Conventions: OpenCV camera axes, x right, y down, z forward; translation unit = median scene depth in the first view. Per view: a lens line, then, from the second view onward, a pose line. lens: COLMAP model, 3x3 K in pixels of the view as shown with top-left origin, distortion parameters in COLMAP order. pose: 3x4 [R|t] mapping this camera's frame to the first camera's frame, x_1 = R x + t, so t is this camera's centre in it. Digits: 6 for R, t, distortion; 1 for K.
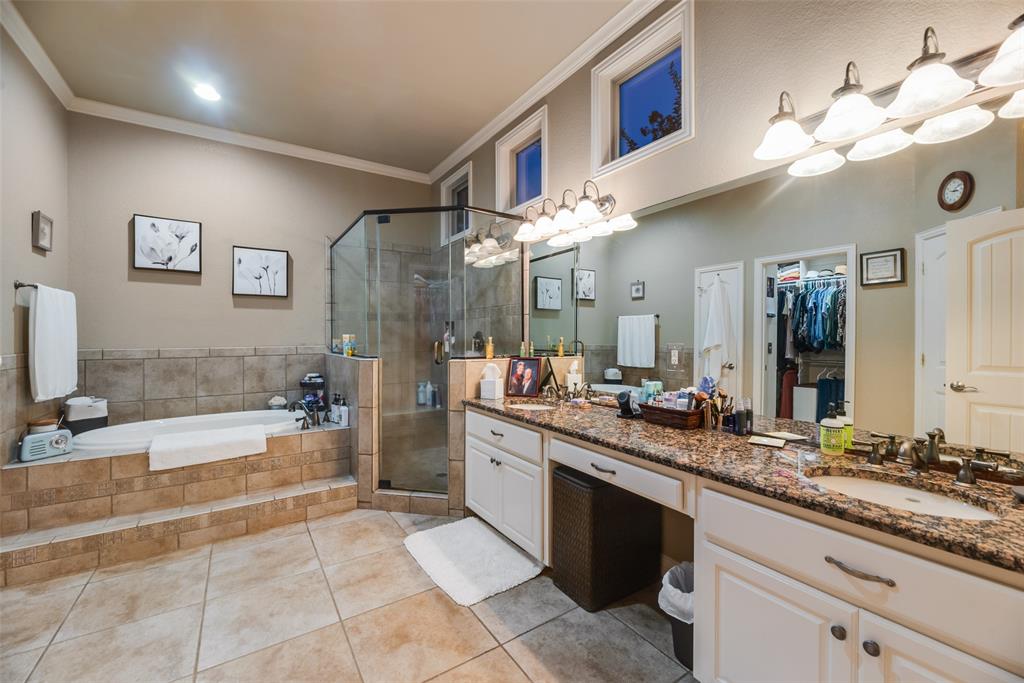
lens RADIAL K [[420.7, 0, 516.9], [0, 420.7, 334.0], [0, 0, 1]] dist [-0.001969, -0.000088]
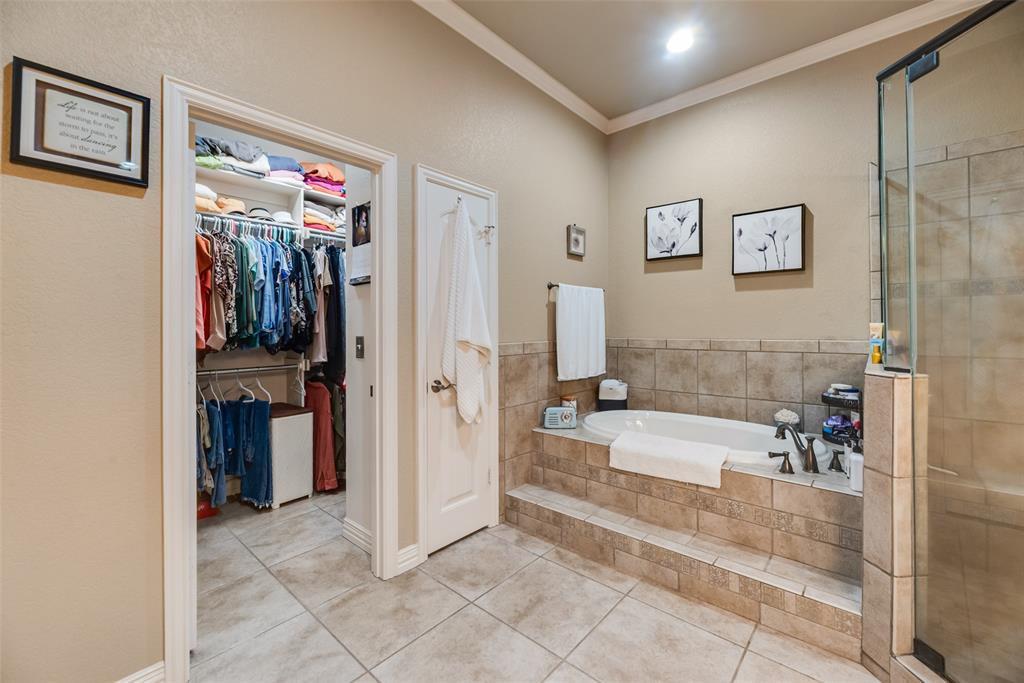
lens RADIAL K [[420.7, 0, 521.1], [0, 420.7, 325.0], [0, 0, 1]] dist [-0.001969, -0.000088]
pose [[0.262078, -0.002949, -0.965042, 0.005143], [0.008981, 0.999959, -0.000617, -0.000058], [0.965005, -0.008505, 0.262094, 0.454335]]
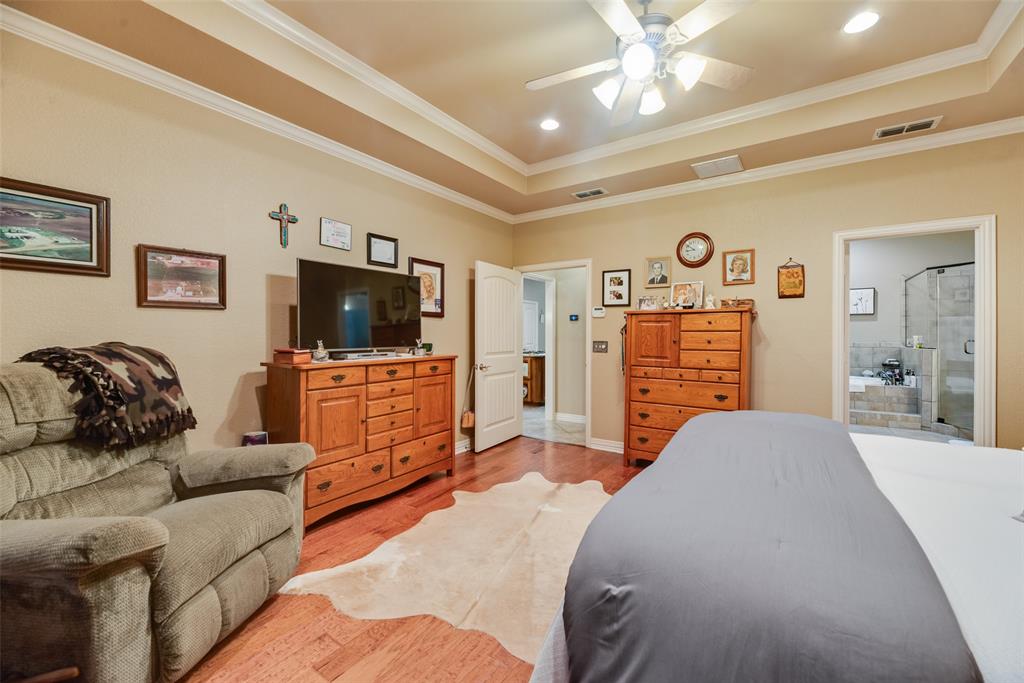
lens RADIAL K [[420.7, 0, 515.5], [0, 420.7, 336.8], [0, 0, 1]] dist [-0.001969, -0.000088]
pose [[0.386785, 0.007164, -0.922142, 0.605830], [-0.000836, 0.999972, 0.007418, -0.006394], [0.922170, -0.002098, 0.386780, -1.303186]]
